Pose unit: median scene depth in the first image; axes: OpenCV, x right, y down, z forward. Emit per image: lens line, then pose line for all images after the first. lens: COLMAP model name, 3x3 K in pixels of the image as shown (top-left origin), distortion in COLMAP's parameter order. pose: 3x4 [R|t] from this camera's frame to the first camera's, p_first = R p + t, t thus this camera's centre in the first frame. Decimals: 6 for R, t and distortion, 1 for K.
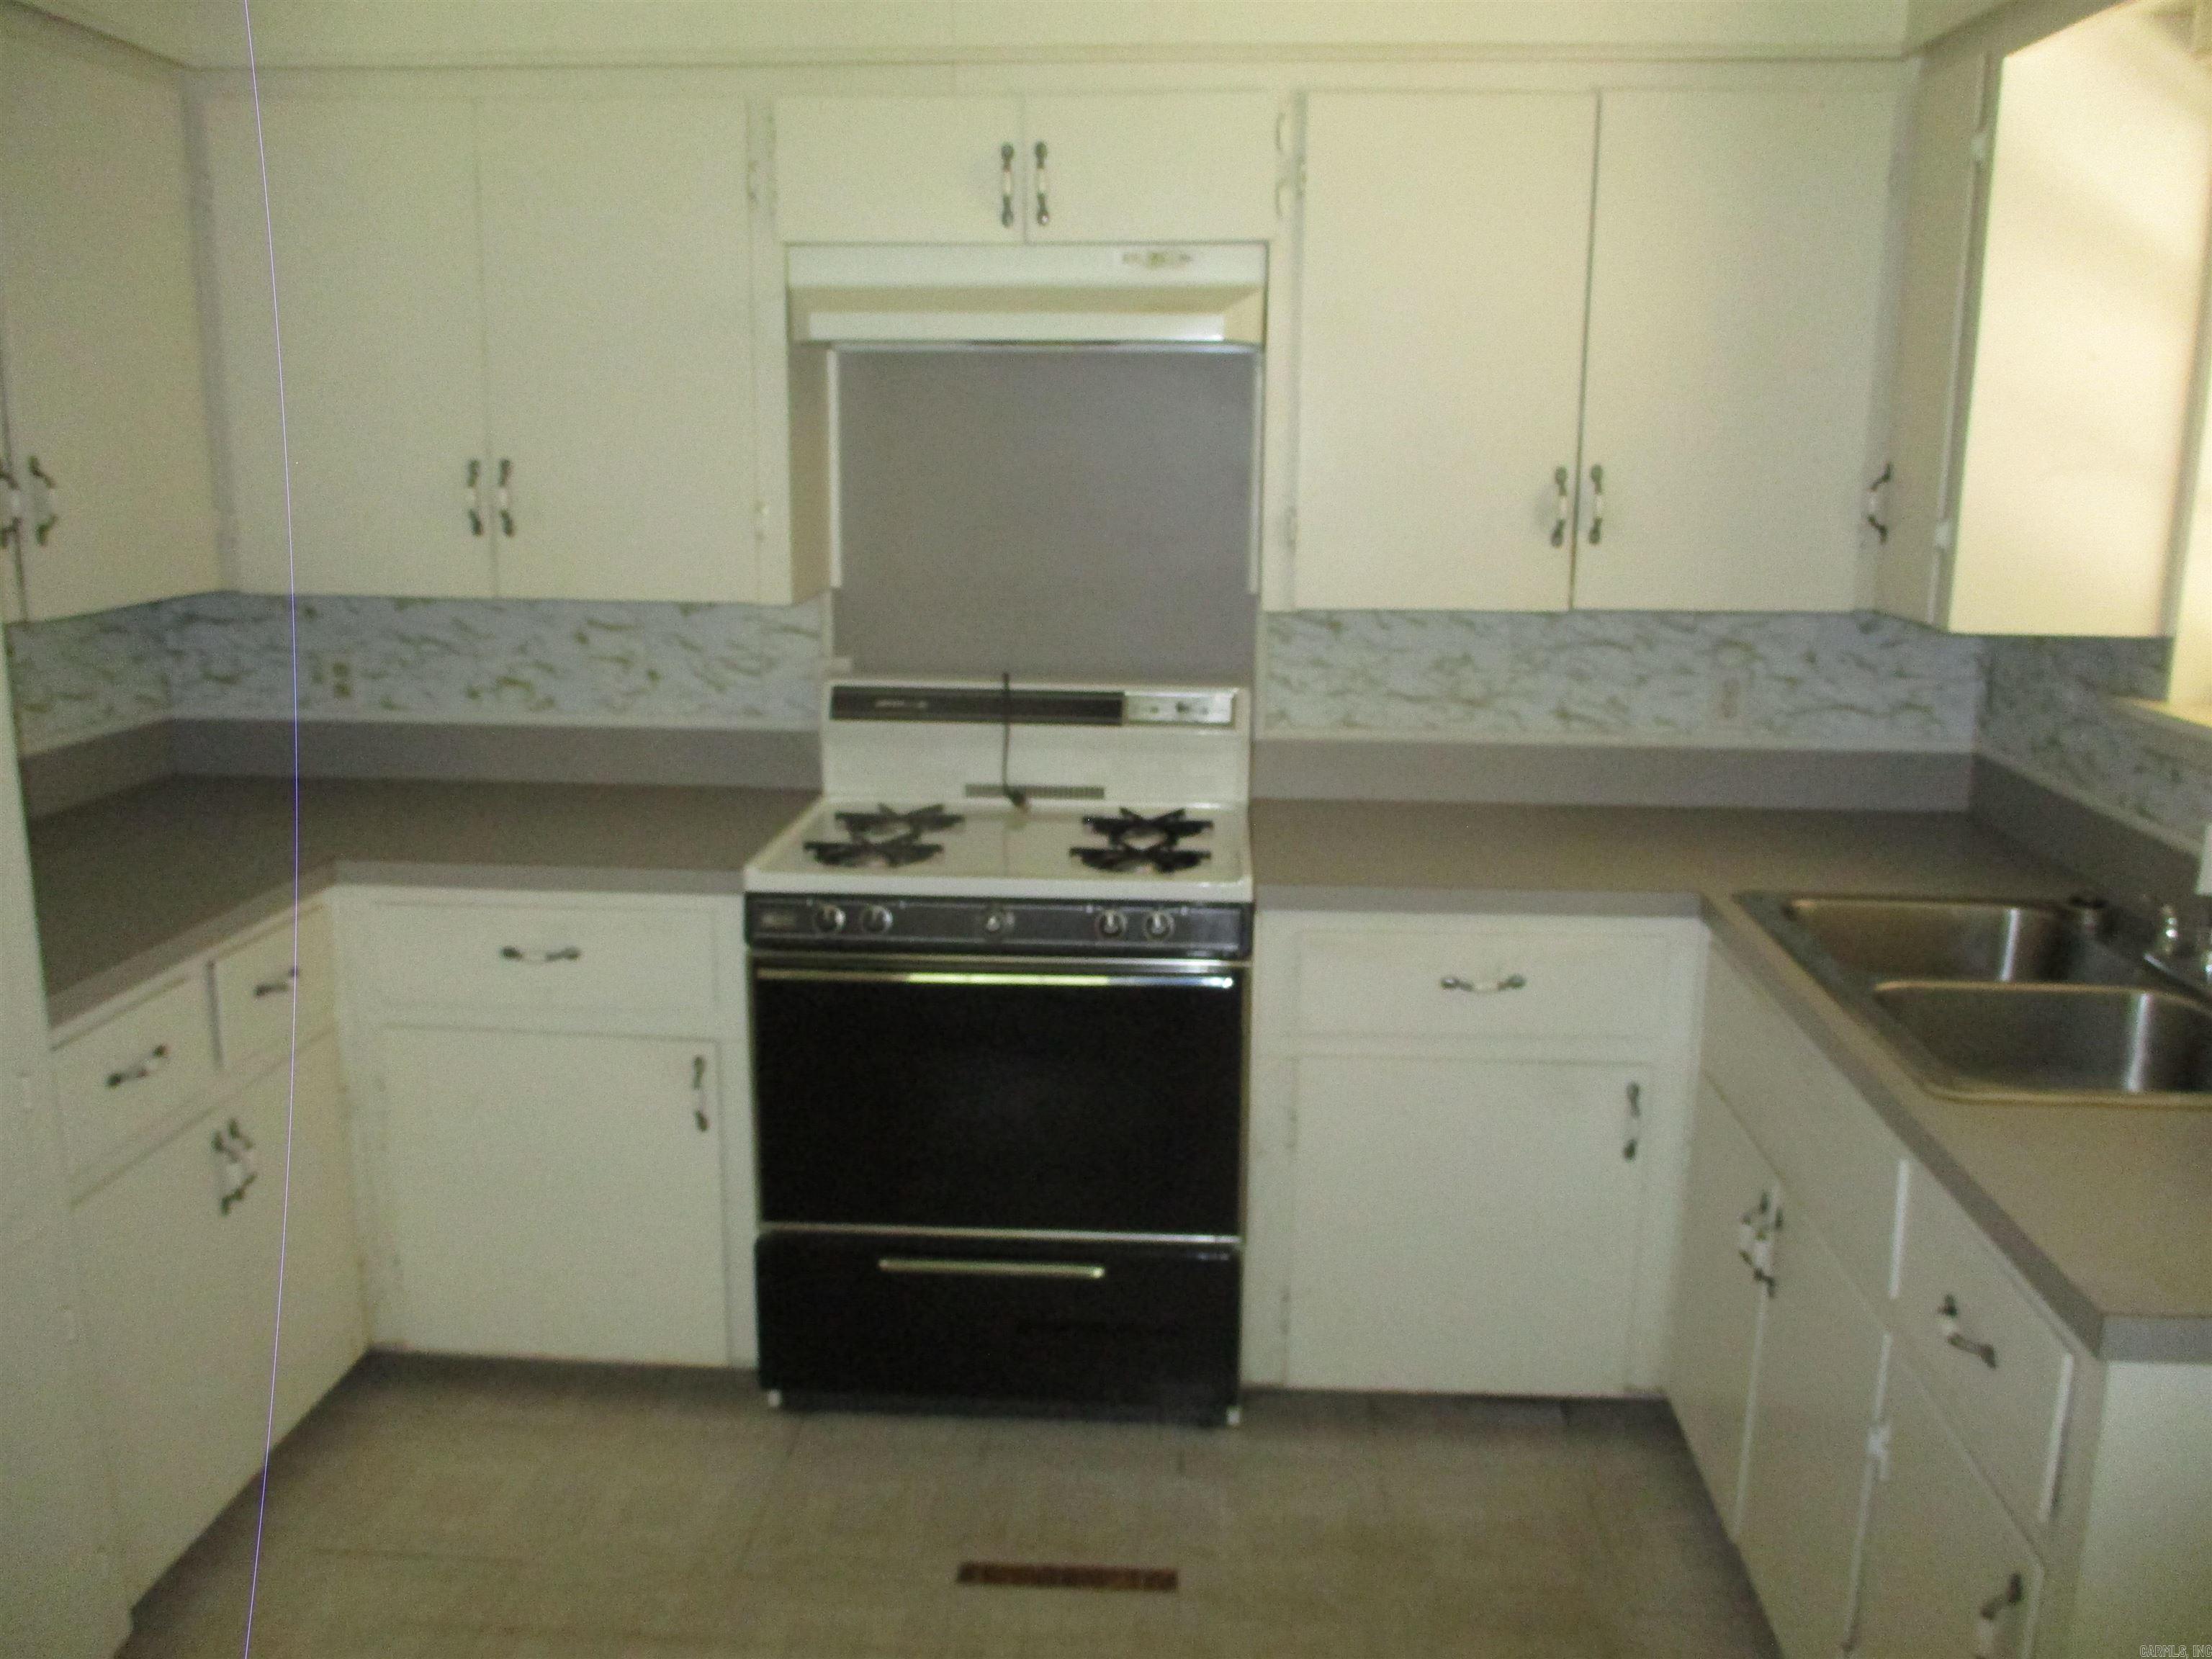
lens RADIAL K [[1847.0, 0, 1106.0], [0, 1847.0, 829.5], [0, 0, 1]] dist [-0.081736, 0.131227]
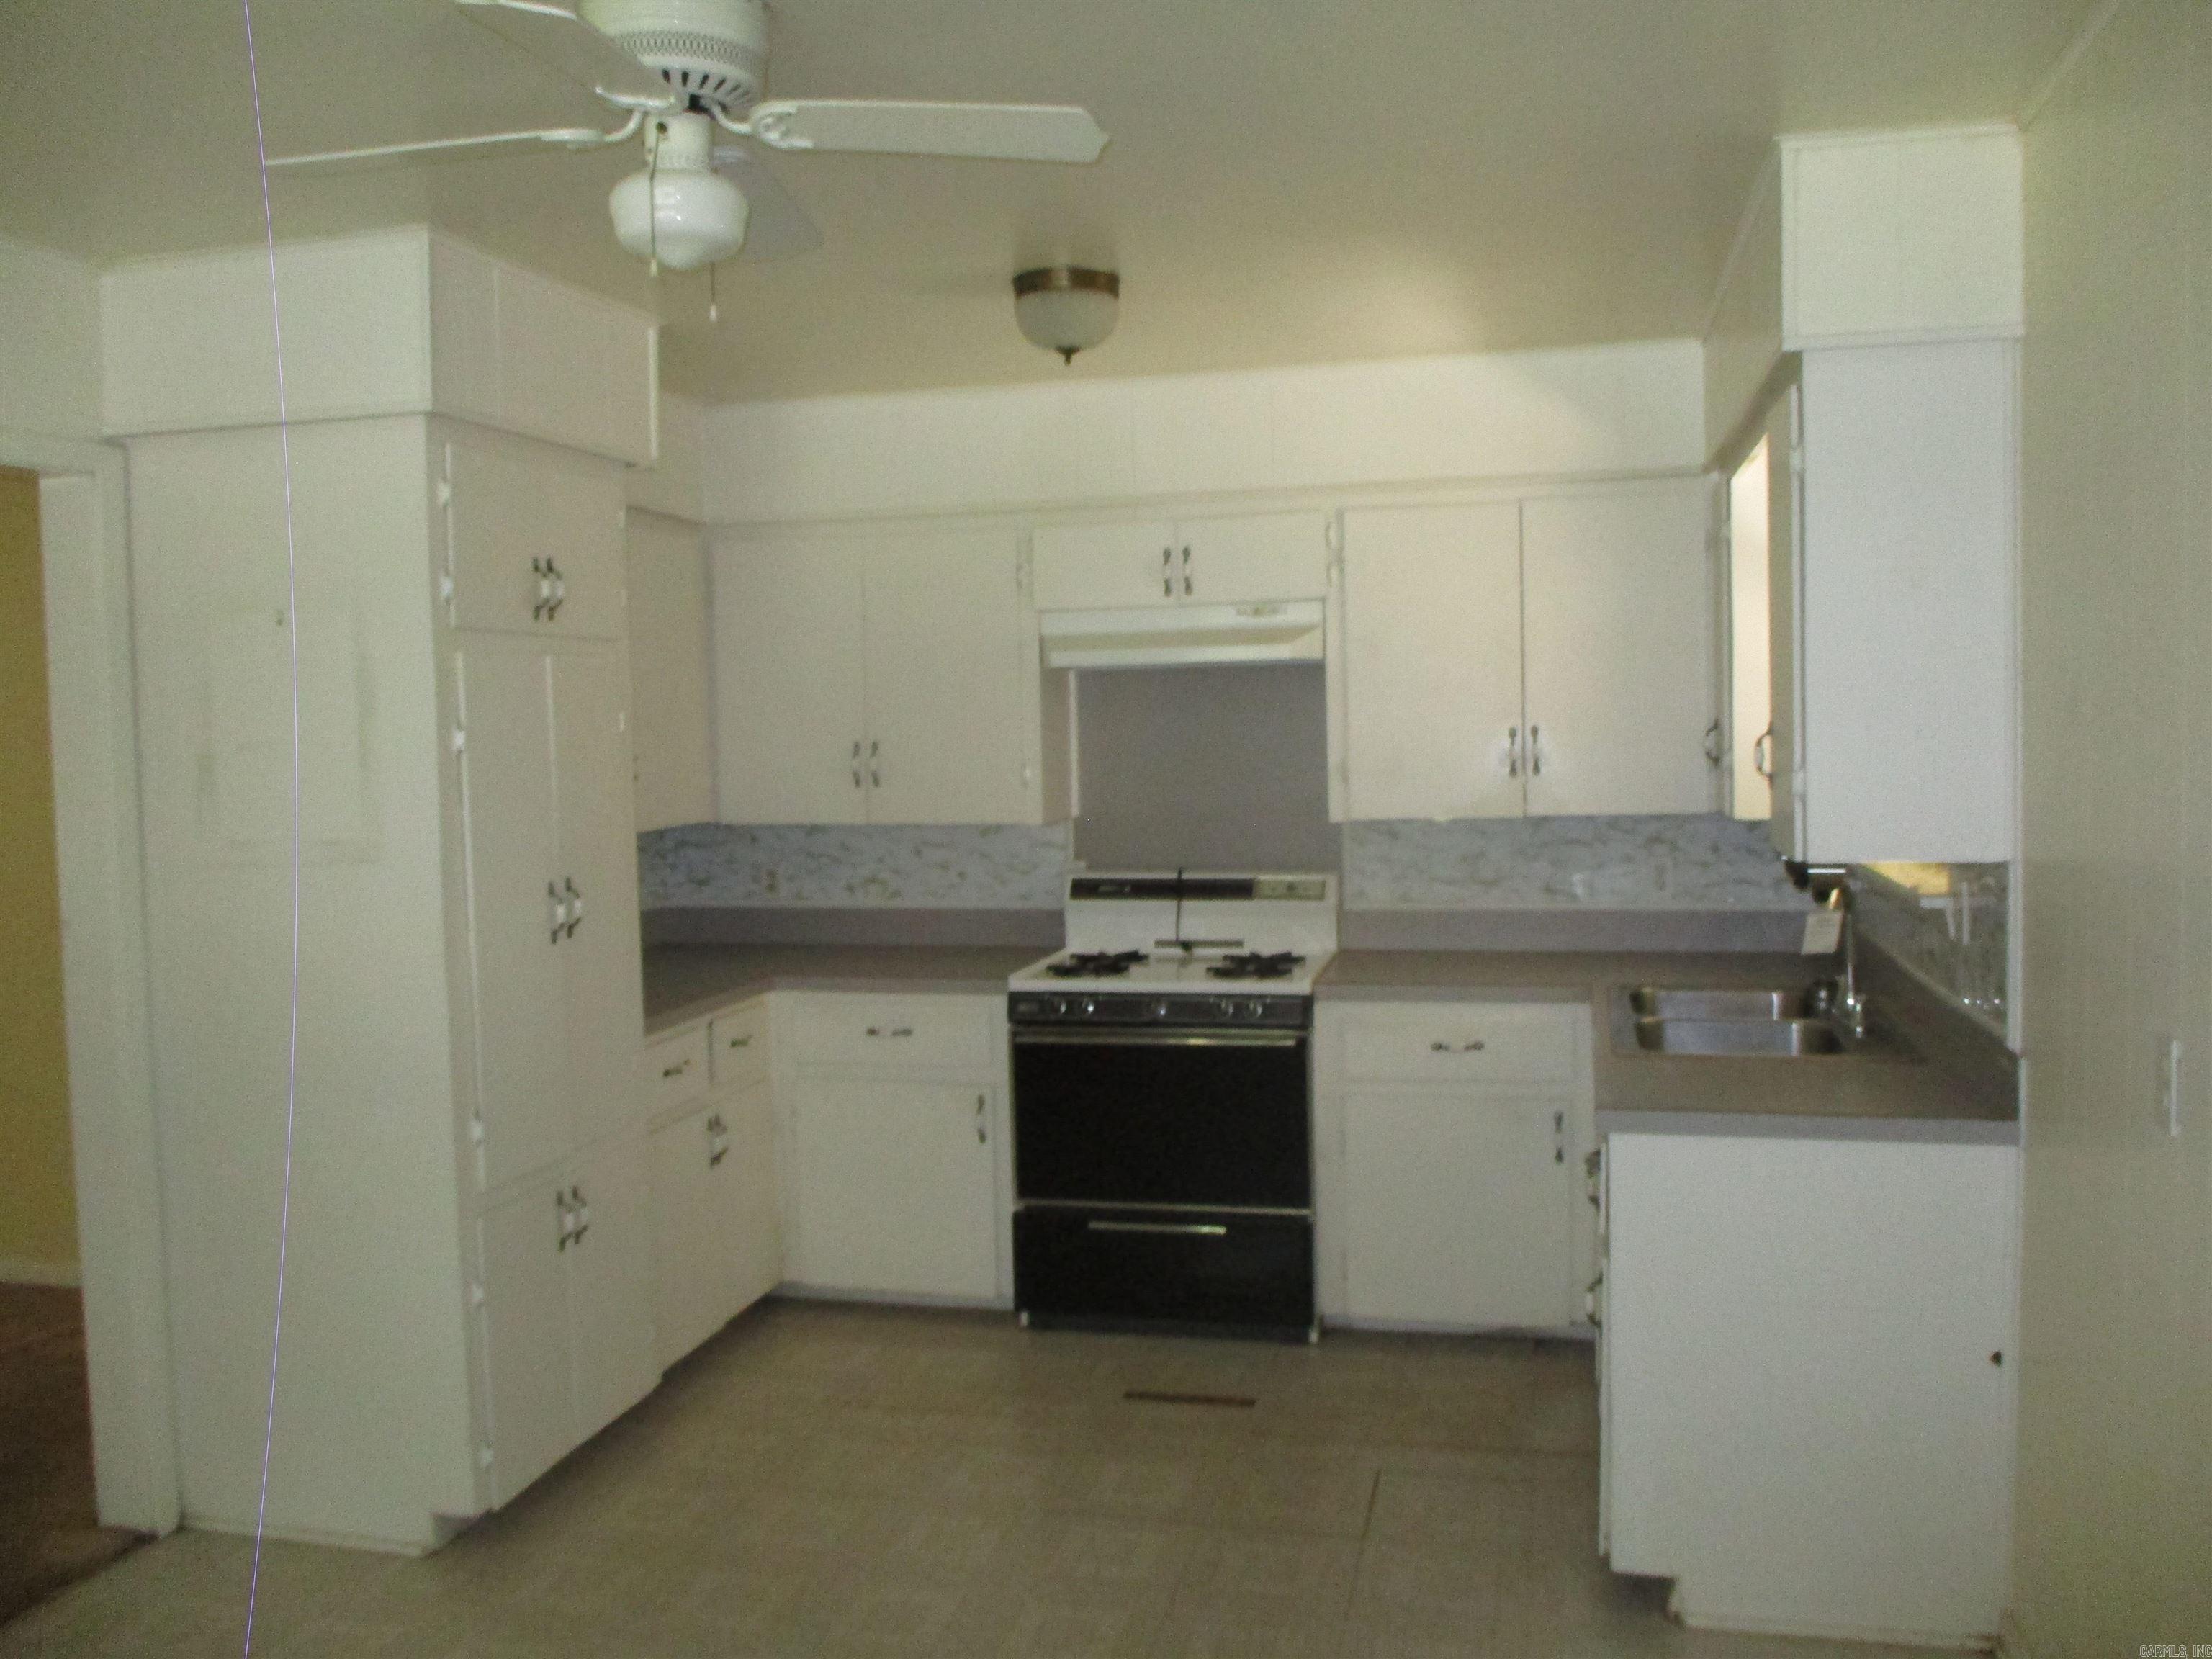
lens RADIAL K [[1847.0, 0, 1106.0], [0, 1847.0, 829.5], [0, 0, 1]] dist [-0.081736, 0.131227]
pose [[0.983773, -0.019629, -0.178338, 0.178475], [-0.007292, 0.988801, -0.149059, 0.127409], [0.179267, 0.147940, 0.972613, -0.590533]]
